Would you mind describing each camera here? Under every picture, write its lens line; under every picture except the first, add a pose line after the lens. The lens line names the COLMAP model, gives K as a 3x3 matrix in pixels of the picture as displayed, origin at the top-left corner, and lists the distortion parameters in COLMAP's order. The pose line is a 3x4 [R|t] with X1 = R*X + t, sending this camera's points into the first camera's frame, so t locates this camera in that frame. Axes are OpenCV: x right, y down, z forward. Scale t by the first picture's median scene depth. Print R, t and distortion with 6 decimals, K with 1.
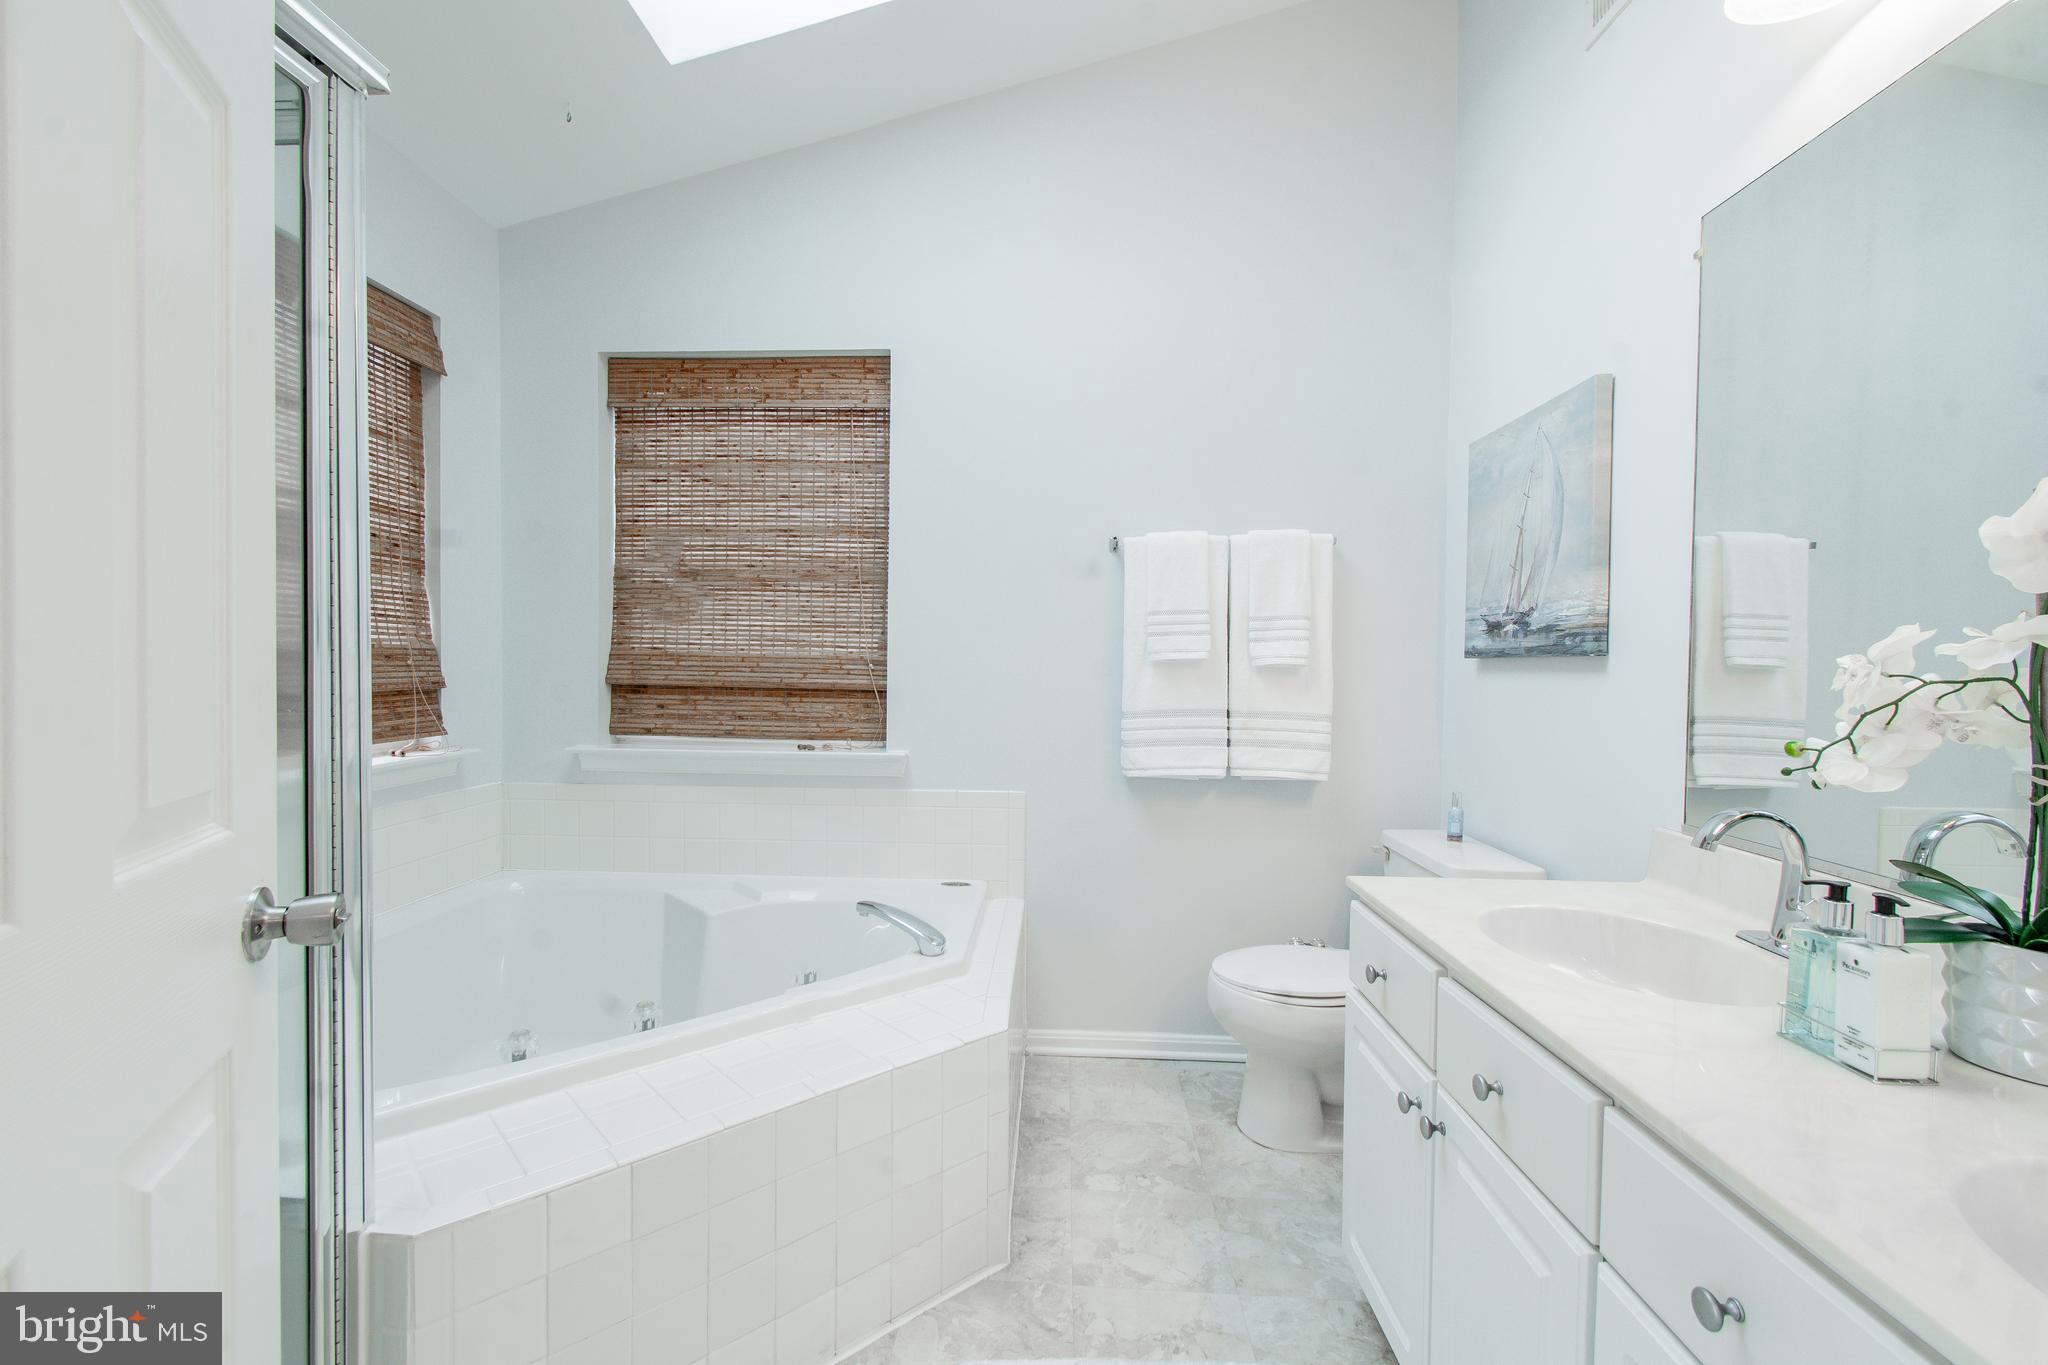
lens RADIAL K [[900.9, 0, 1018.2], [0, 900.9, 685.9], [0, 0, 1]] dist [0.004656, -0.004468]
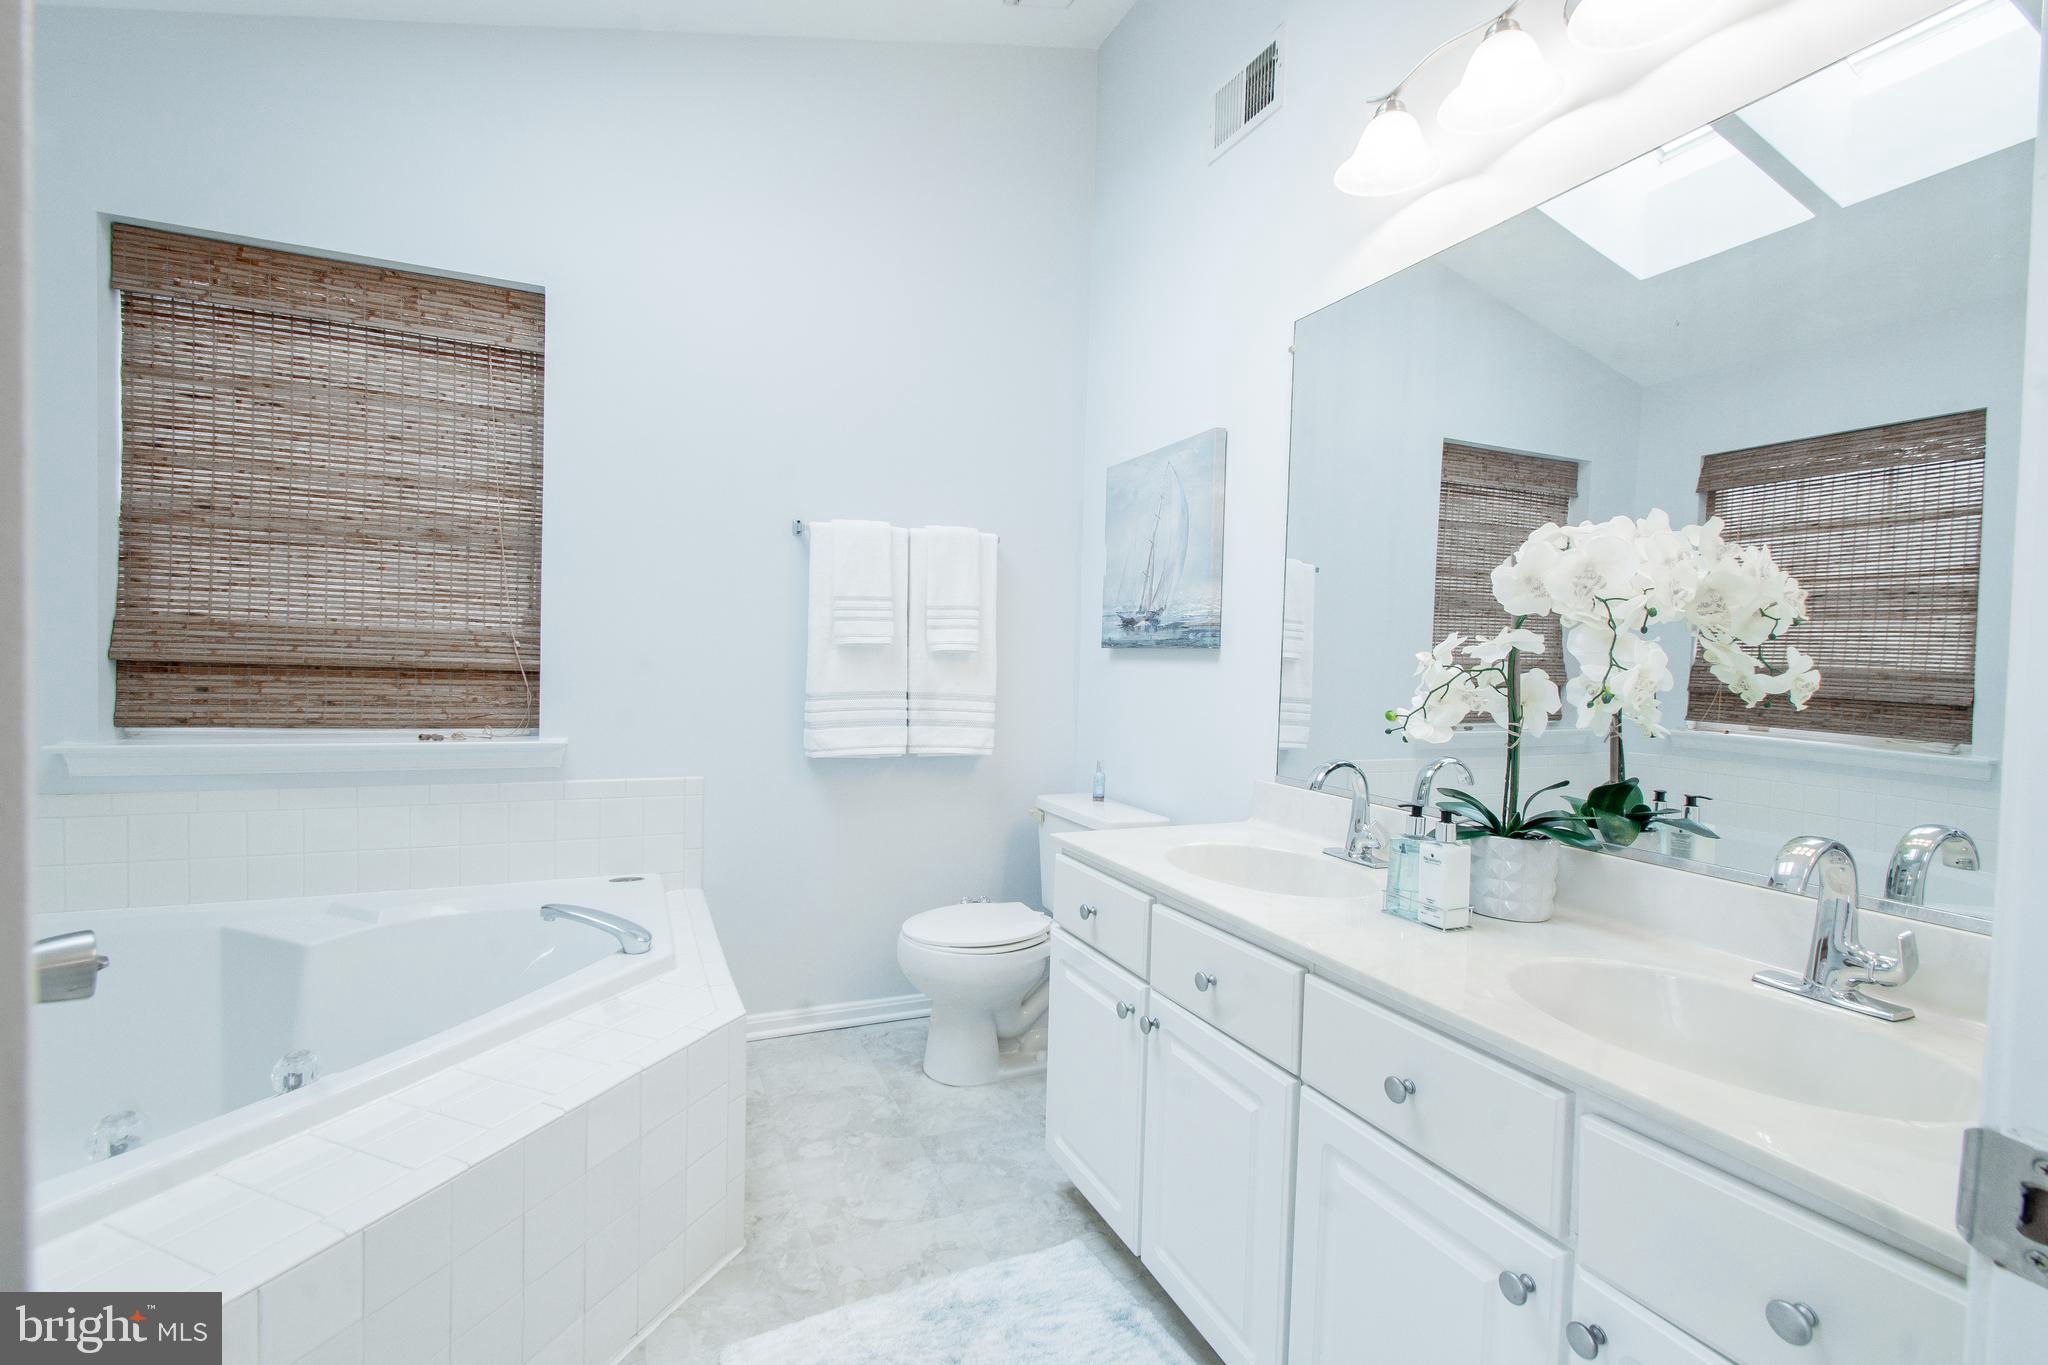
lens RADIAL K [[900.9, 0, 1015.1], [0, 900.9, 688.7], [0, 0, 1]] dist [0.004656, -0.004468]
pose [[0.891013, -0.000927, 0.453977, -0.155610], [-0.008529, 0.999787, 0.018781, 0.001701], [-0.453898, -0.020606, 0.890815, -0.010333]]
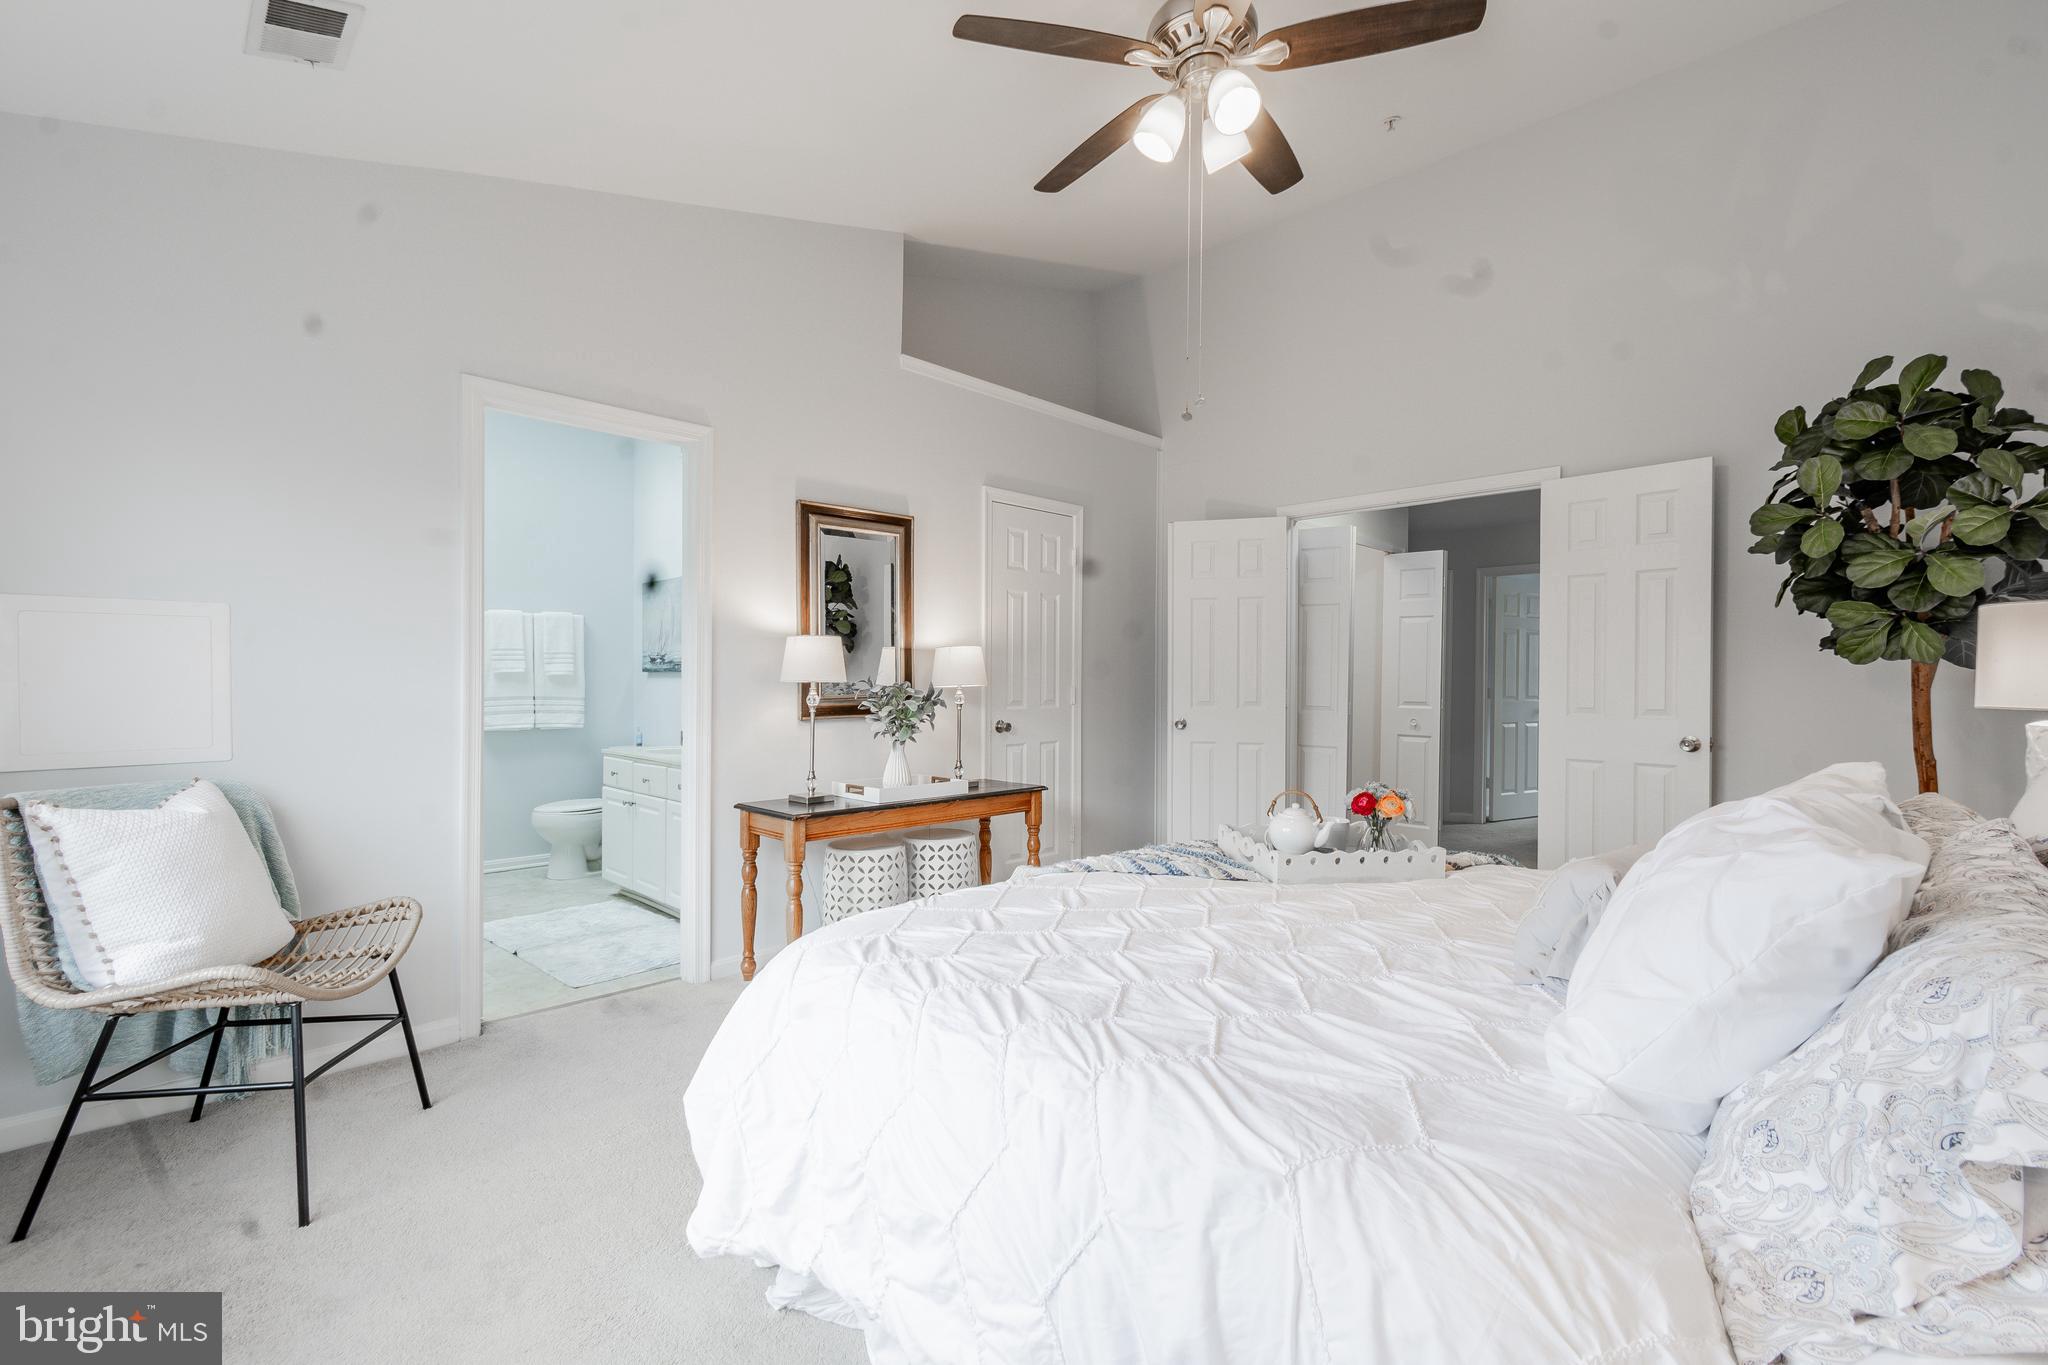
lens RADIAL K [[900.9, 0, 1019.8], [0, 900.9, 683.6], [0, 0, 1]] dist [0.004656, -0.004468]
pose [[0.667834, -0.015598, 0.744147, -0.654451], [0.016728, 0.999842, 0.005945, 0.002418], [-0.744122, 0.008477, 0.667989, -1.426782]]
